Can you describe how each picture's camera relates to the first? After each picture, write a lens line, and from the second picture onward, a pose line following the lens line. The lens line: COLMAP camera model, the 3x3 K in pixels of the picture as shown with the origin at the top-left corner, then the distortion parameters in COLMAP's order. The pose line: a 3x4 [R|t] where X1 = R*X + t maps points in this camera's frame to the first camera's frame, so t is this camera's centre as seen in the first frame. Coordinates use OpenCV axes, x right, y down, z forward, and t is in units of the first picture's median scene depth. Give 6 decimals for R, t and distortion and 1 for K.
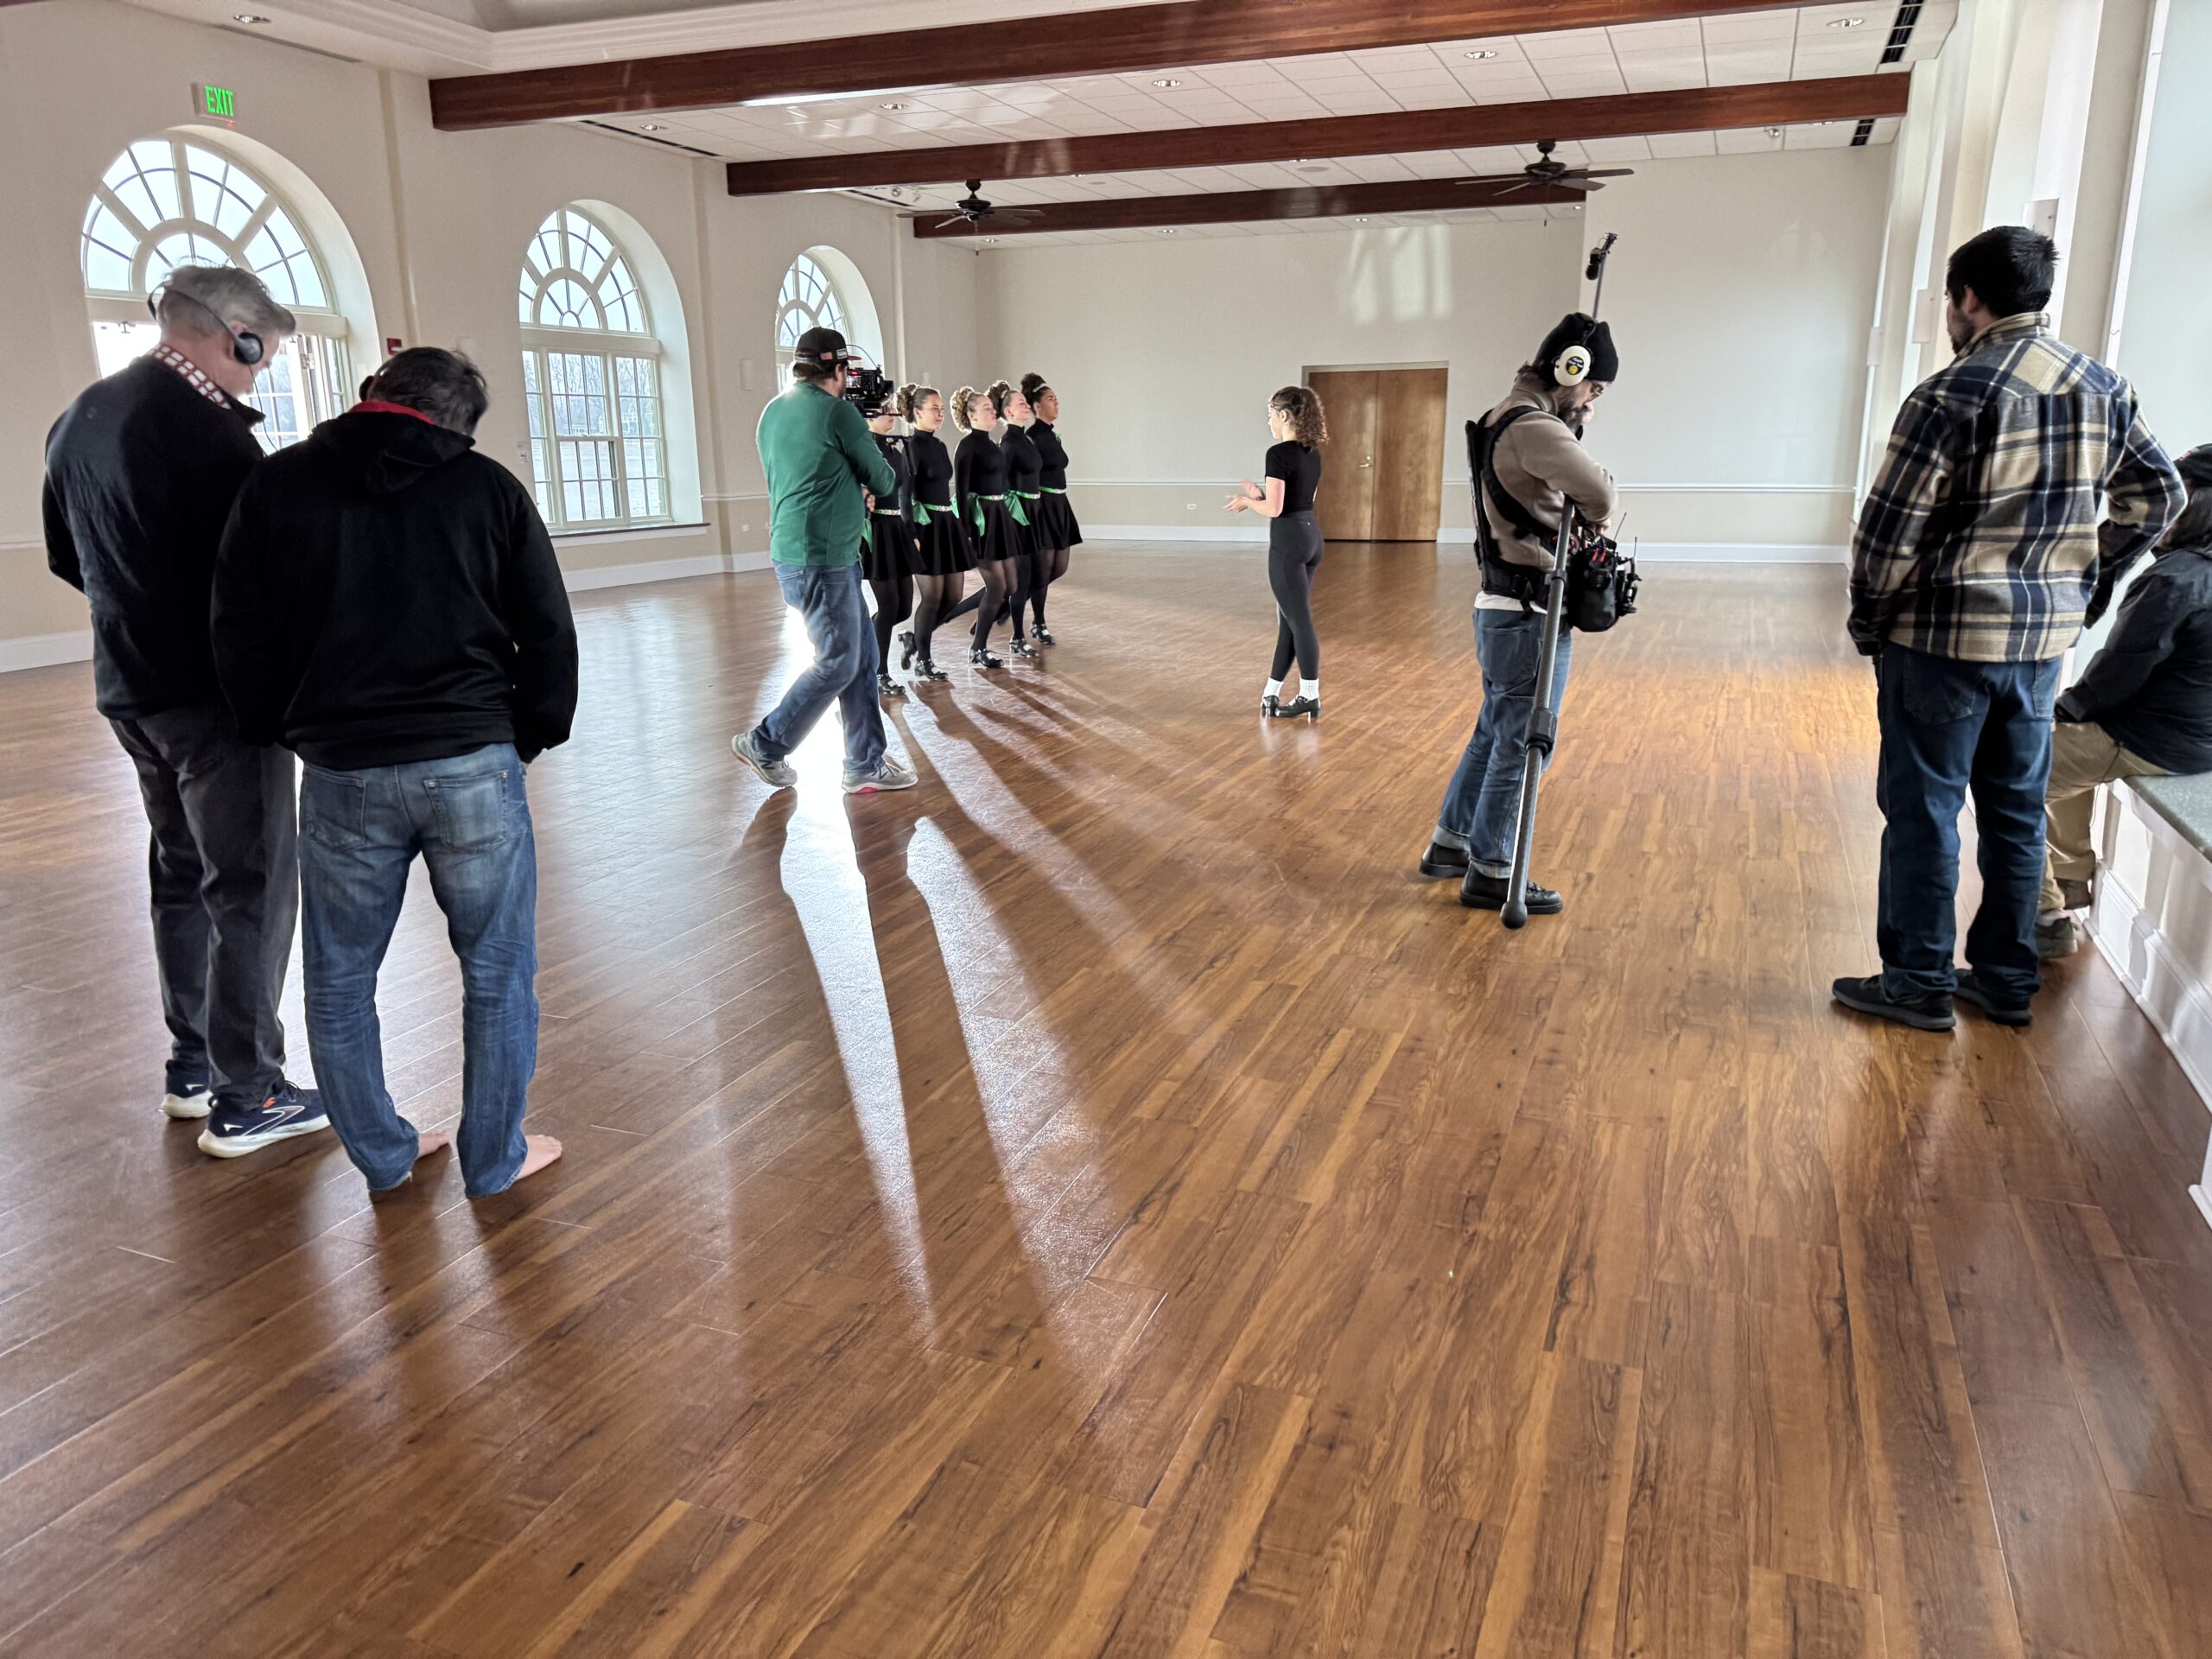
lens RADIAL K [[1581.8, 0, 1113.2], [0, 1581.8, 844.5], [0, 0, 1]] dist [0.030505, -0.033961]
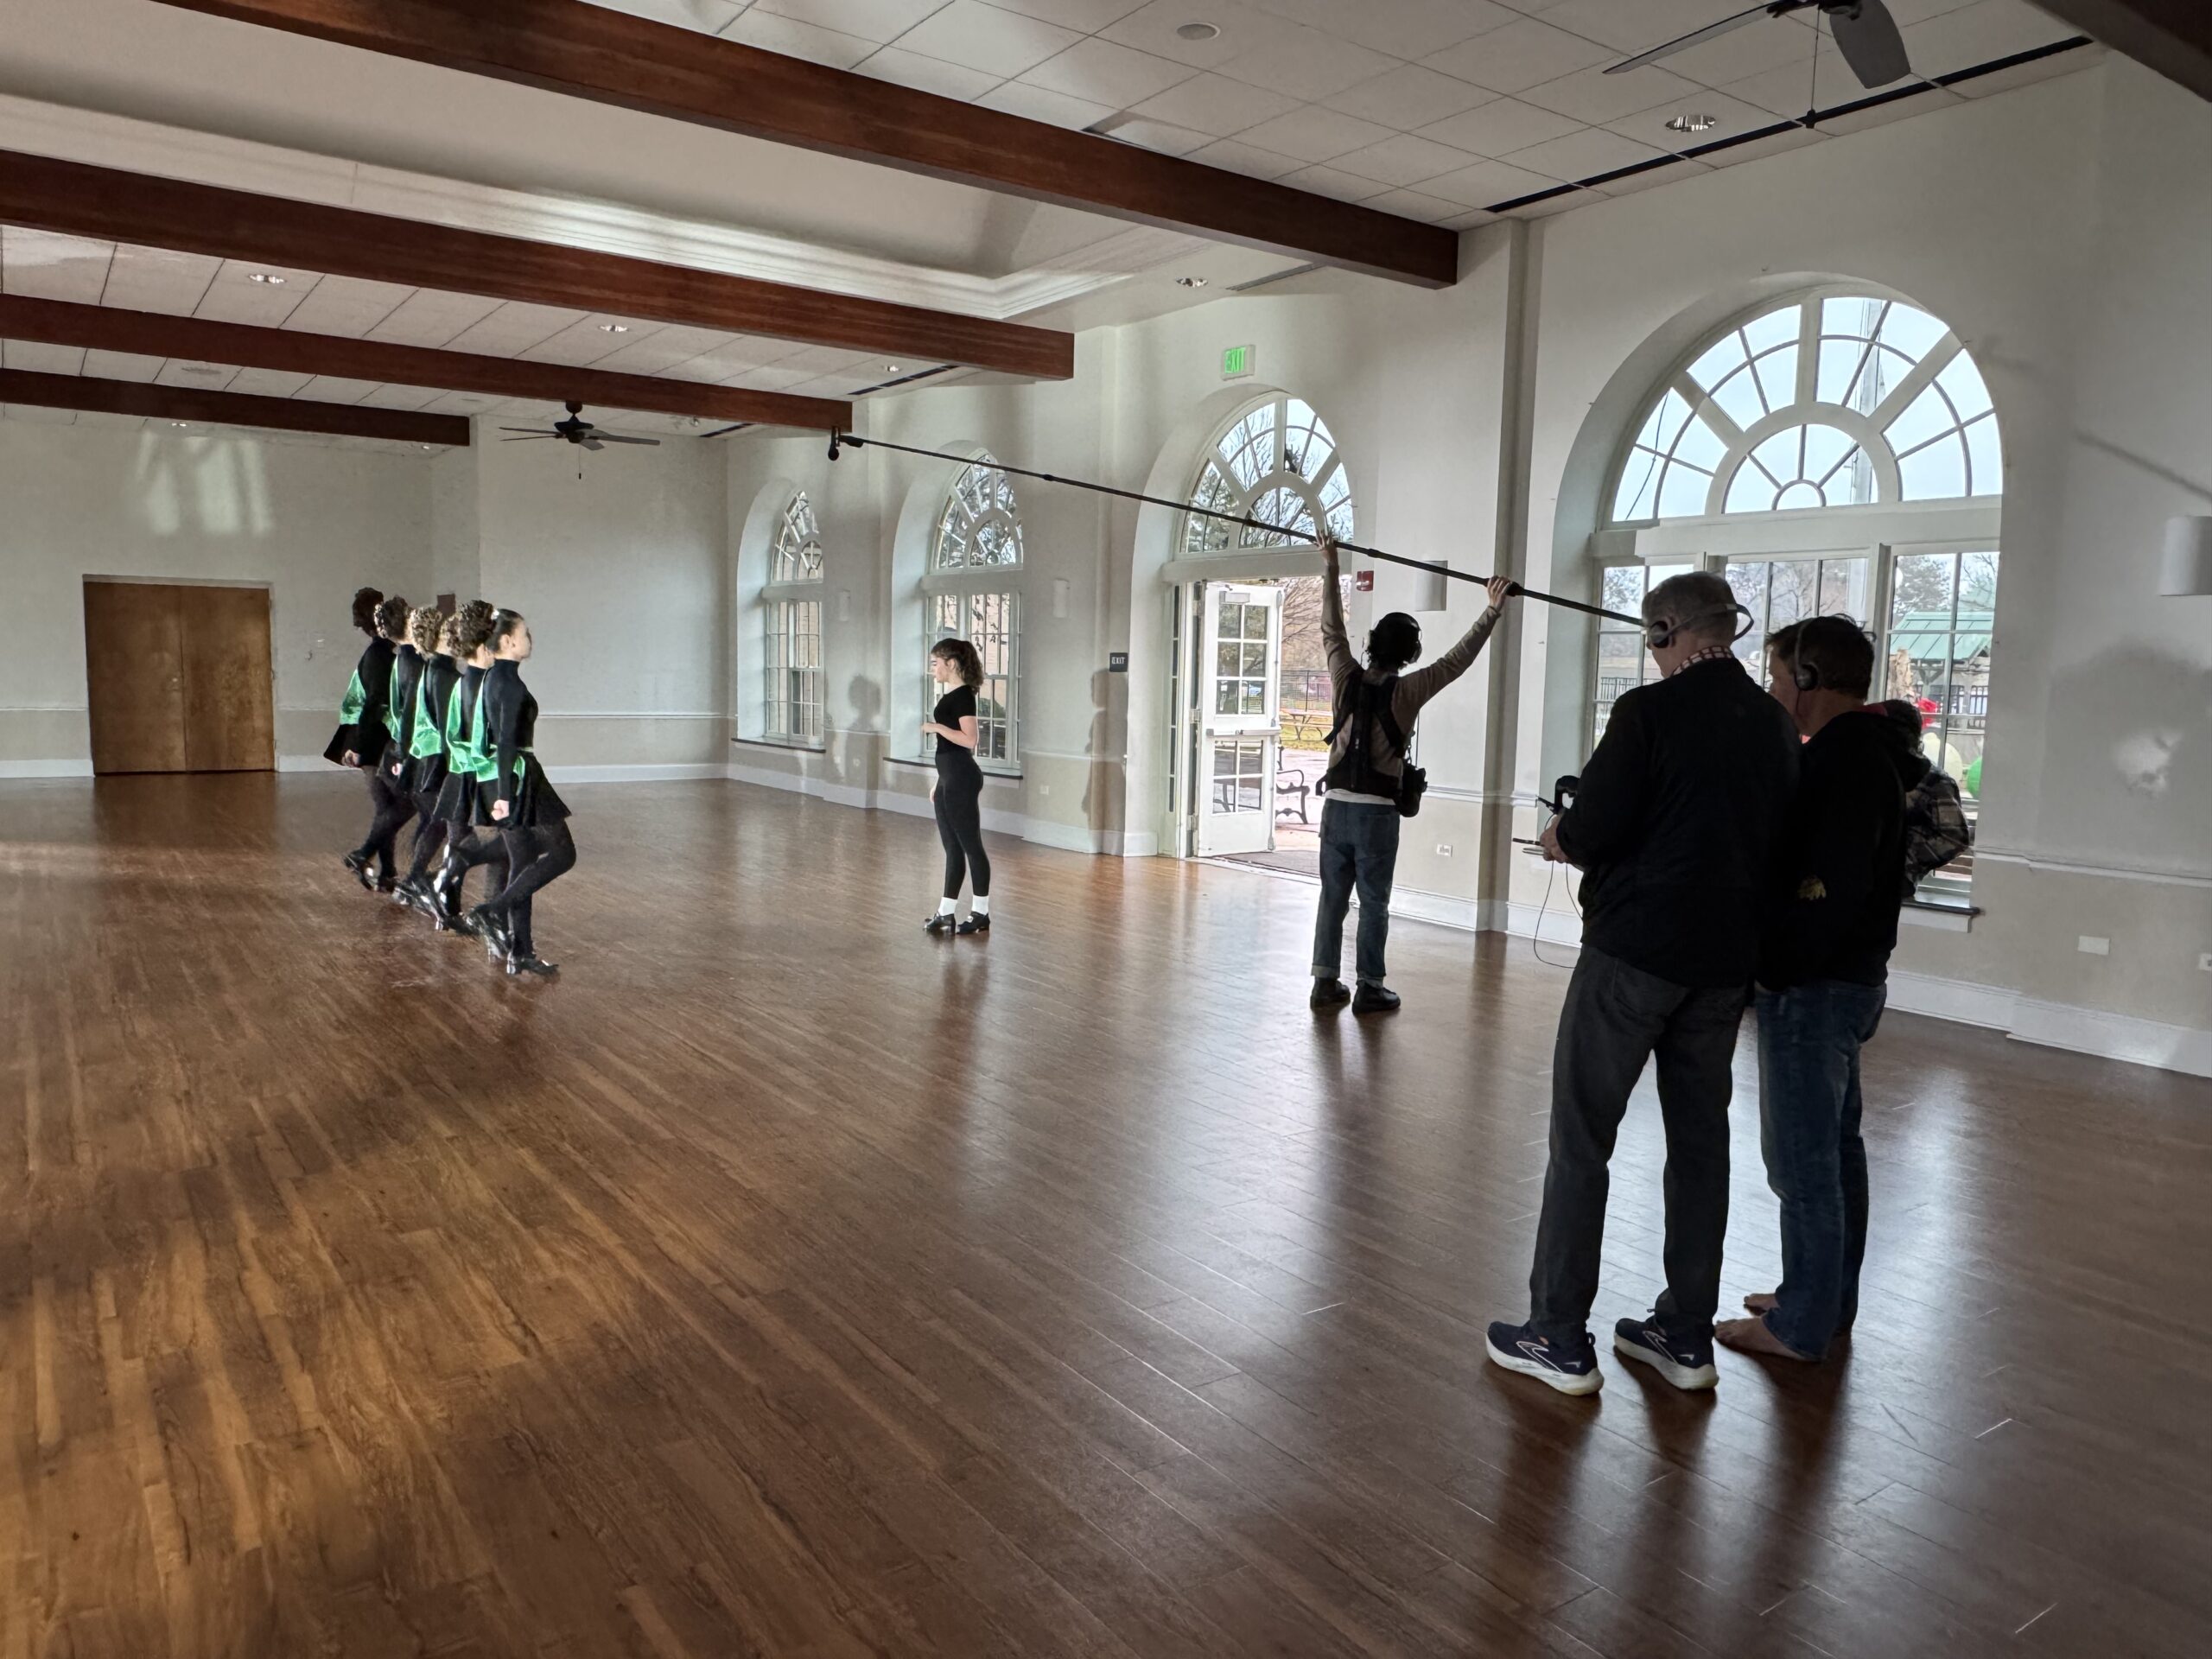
lens RADIAL K [[1581.8, 0, 1076.8], [0, 1581.8, 820.1], [0, 0, 1]] dist [0.030505, -0.033961]
pose [[0.550734, -0.061188, 0.832435, -0.825762], [0.181967, 0.982123, -0.048197, -0.094389], [-0.814604, 0.178019, 0.552023, 0.331881]]
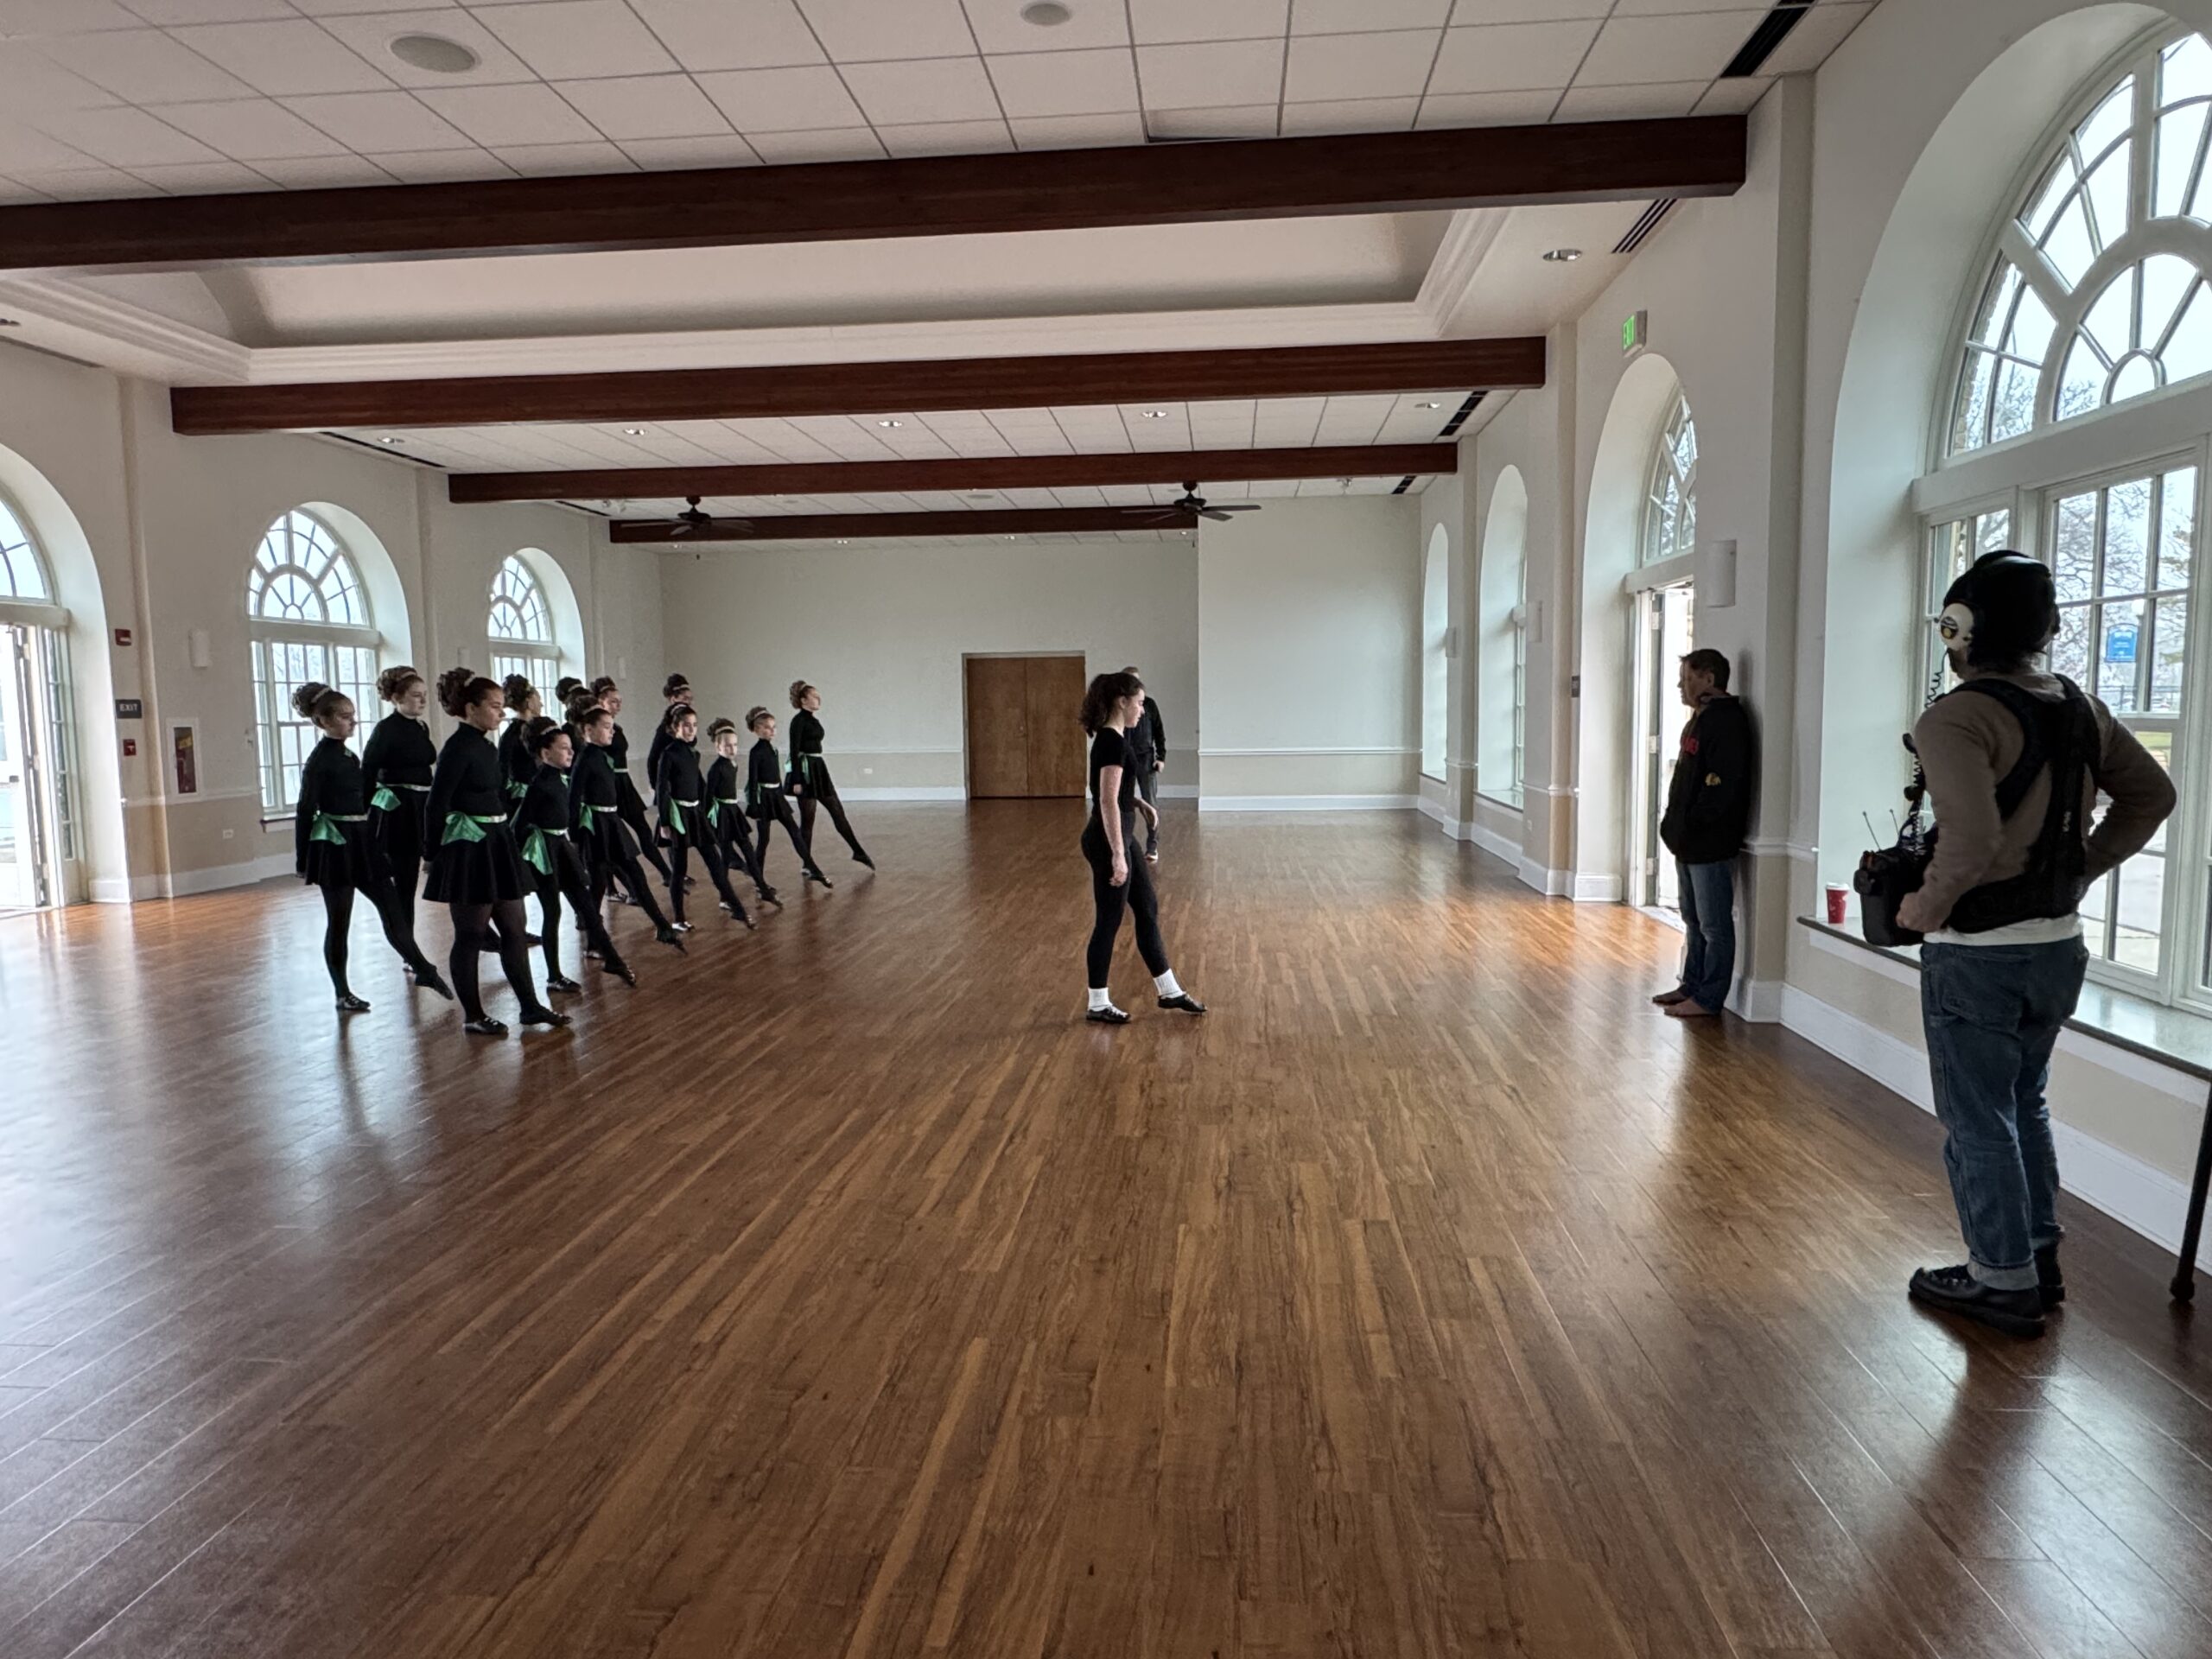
lens RADIAL K [[1383.5, 0, 1107.5], [0, 1383.5, 841.8], [0, 0, 1]] dist [-0.010528, 0.006287]
pose [[0.960565, -0.035755, 0.275748, -0.183365], [0.078101, 0.986469, -0.144151, -0.025773], [-0.266863, 0.160002, 0.950360, 0.066226]]
